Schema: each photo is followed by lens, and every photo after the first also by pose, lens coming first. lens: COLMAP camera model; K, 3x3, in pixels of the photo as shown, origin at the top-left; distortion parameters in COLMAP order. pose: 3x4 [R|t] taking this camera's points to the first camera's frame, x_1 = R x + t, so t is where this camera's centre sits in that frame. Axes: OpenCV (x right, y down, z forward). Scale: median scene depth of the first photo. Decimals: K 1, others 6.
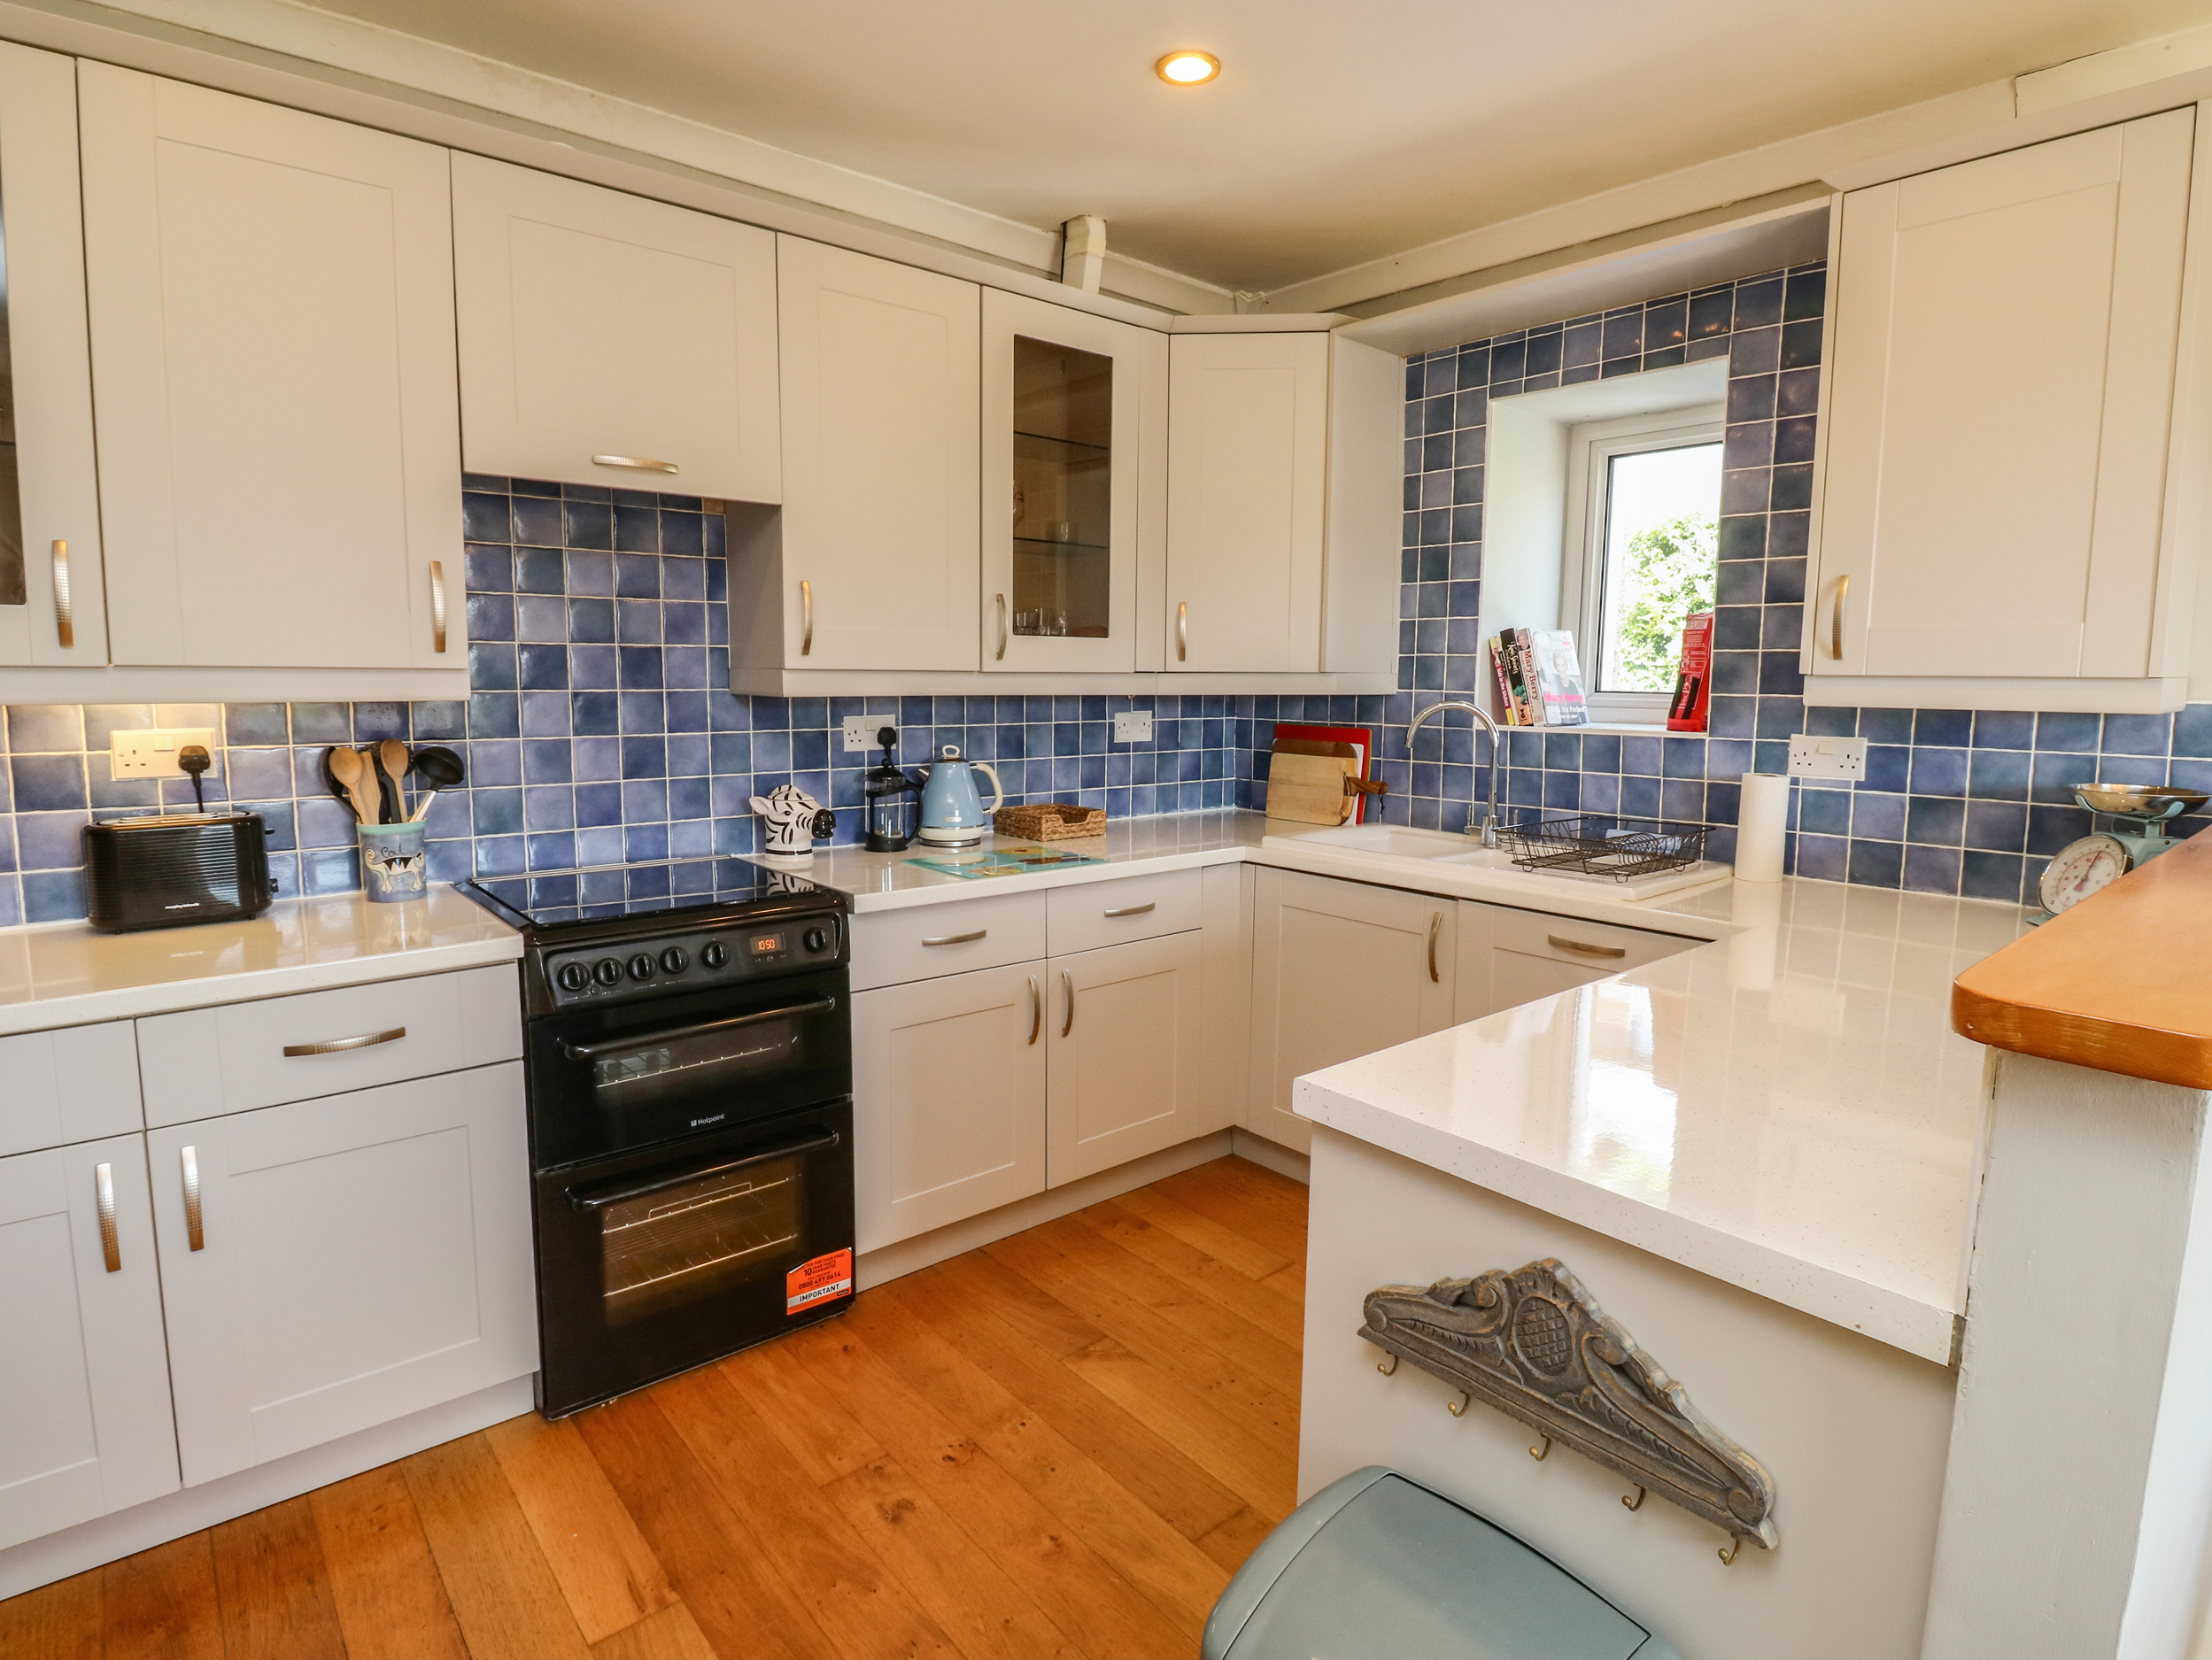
lens RADIAL K [[1164.4, 0, 1110.1], [0, 1164.4, 799.4], [0, 0, 1]] dist [-0.002614, -0.016762]
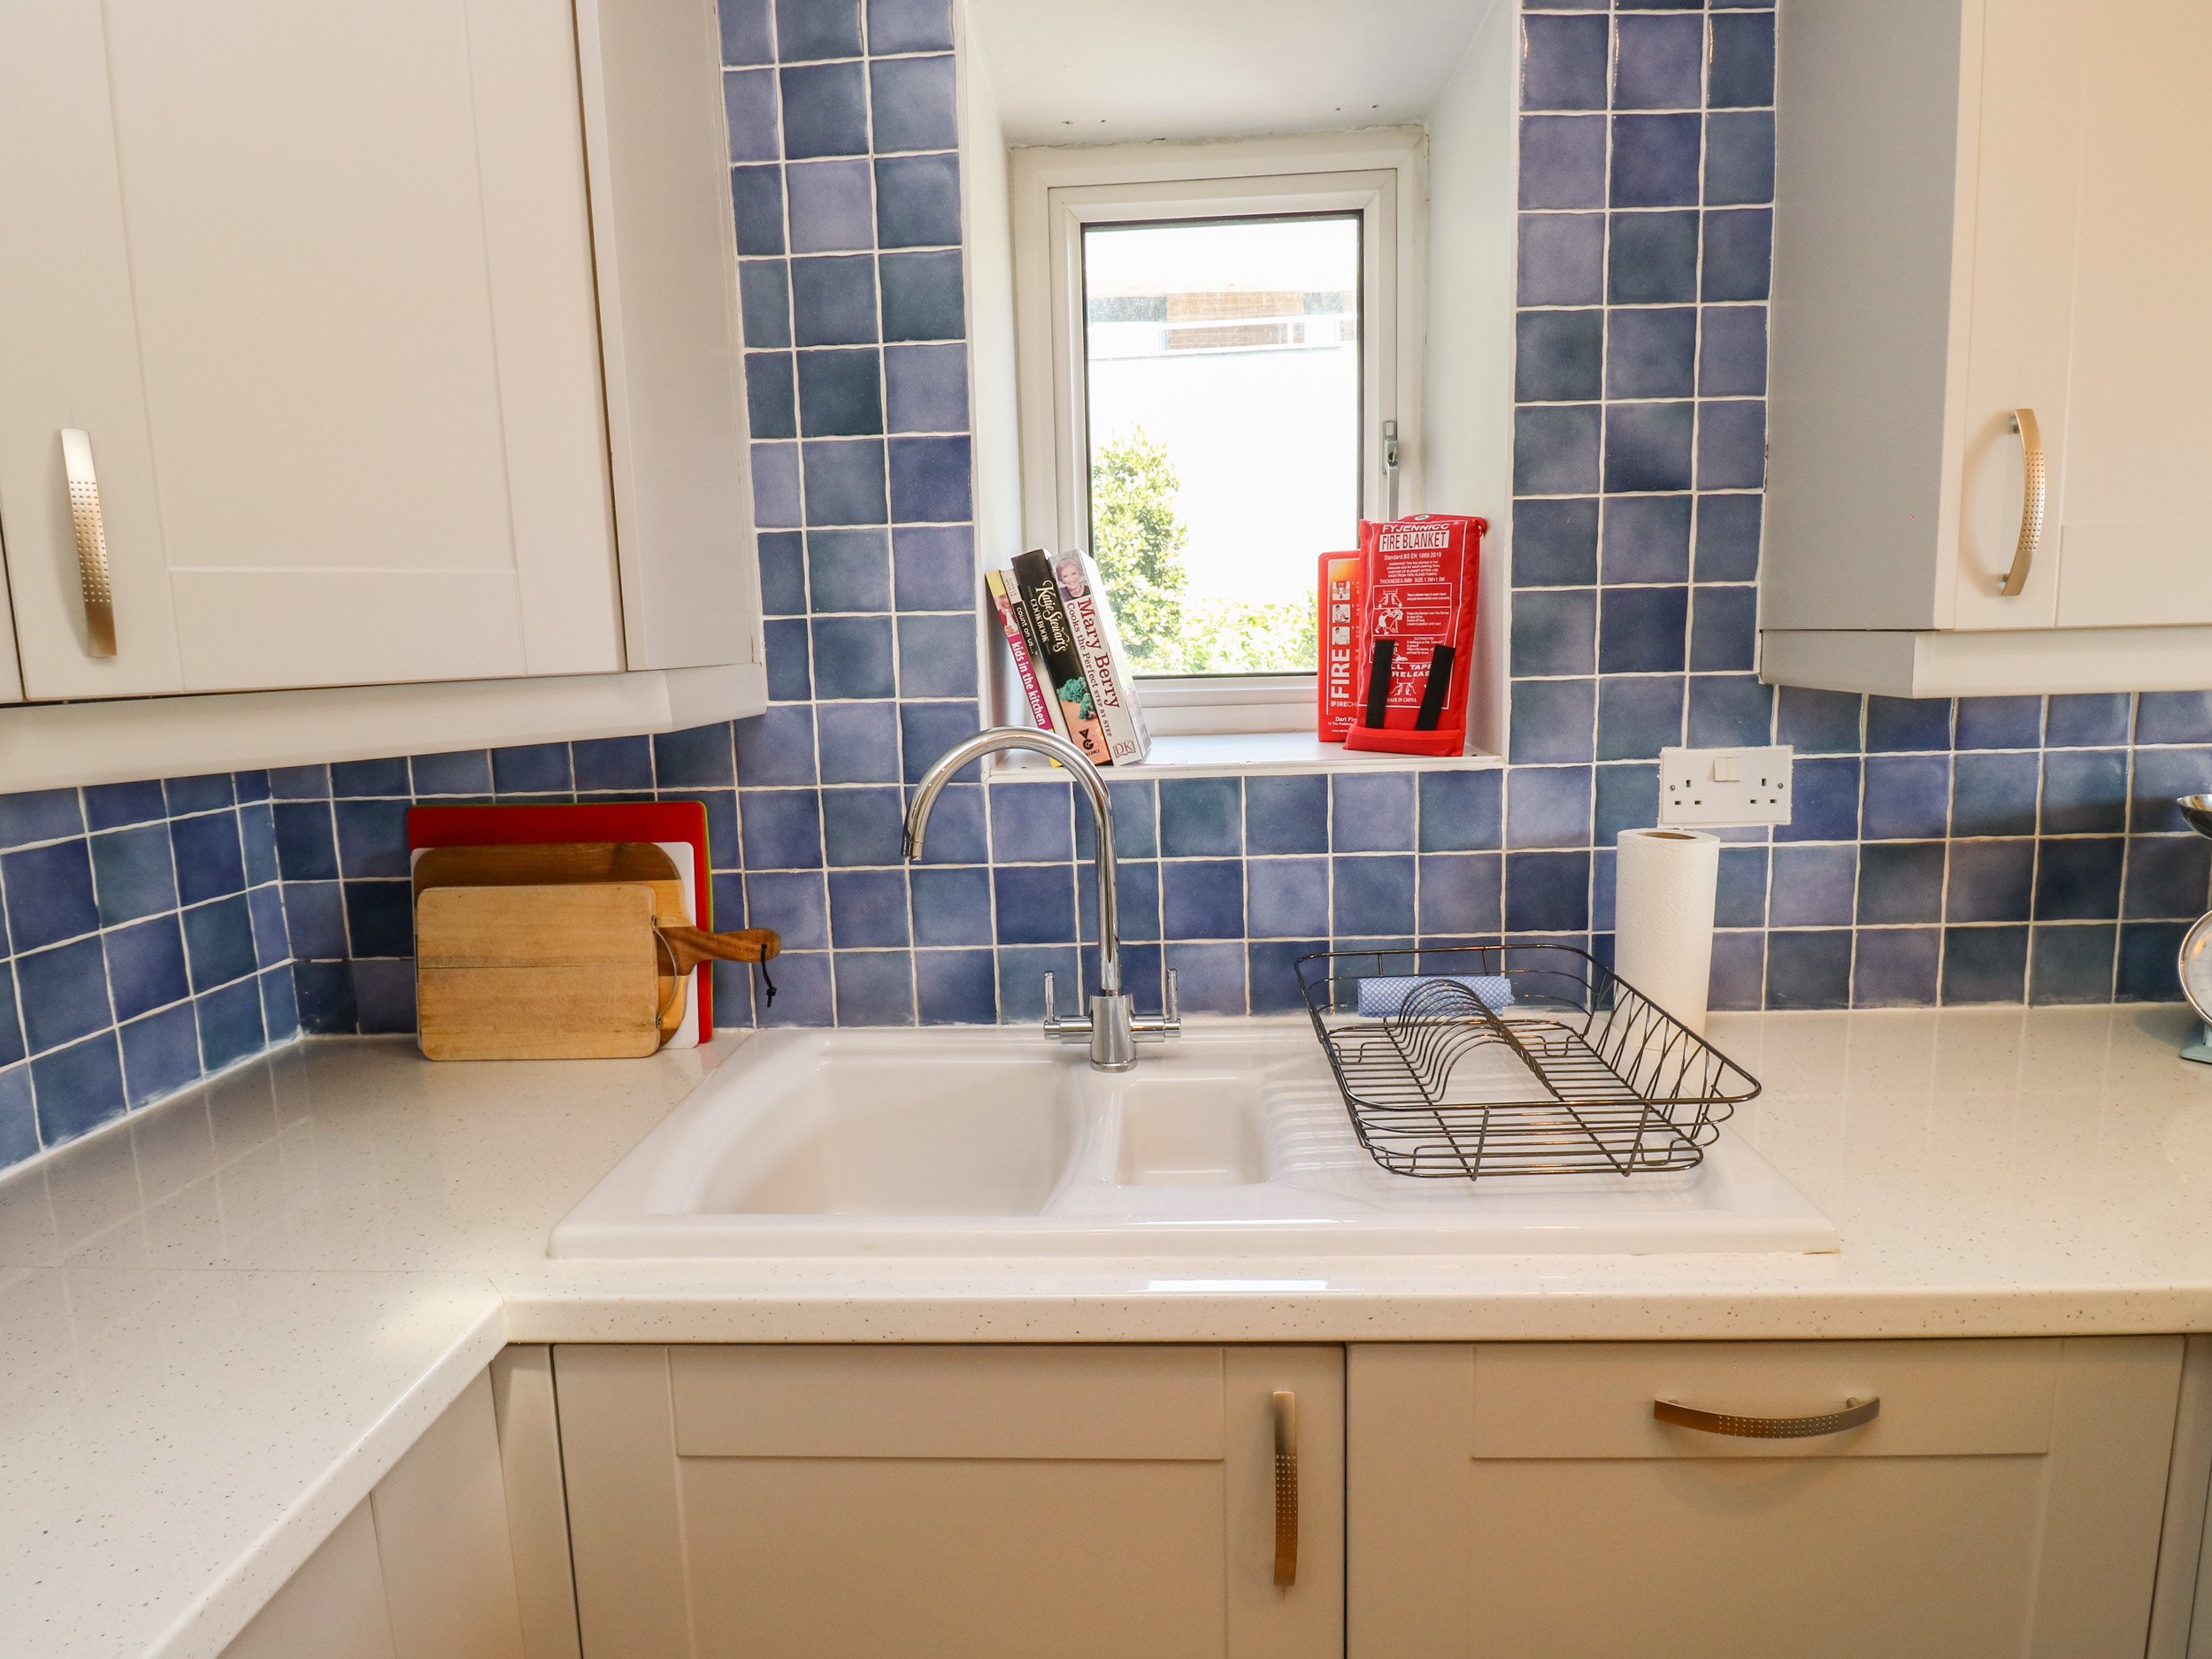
lens RADIAL K [[1225.2, 0, 1103.9], [0, 1225.2, 796.3], [0, 0, 1]] dist [-0.005946, -0.002569]
pose [[0.691532, -0.126636, 0.711159, 0.018869], [0.113409, 0.991337, 0.066248, -0.084219], [-0.713387, 0.034840, 0.699903, 0.675638]]
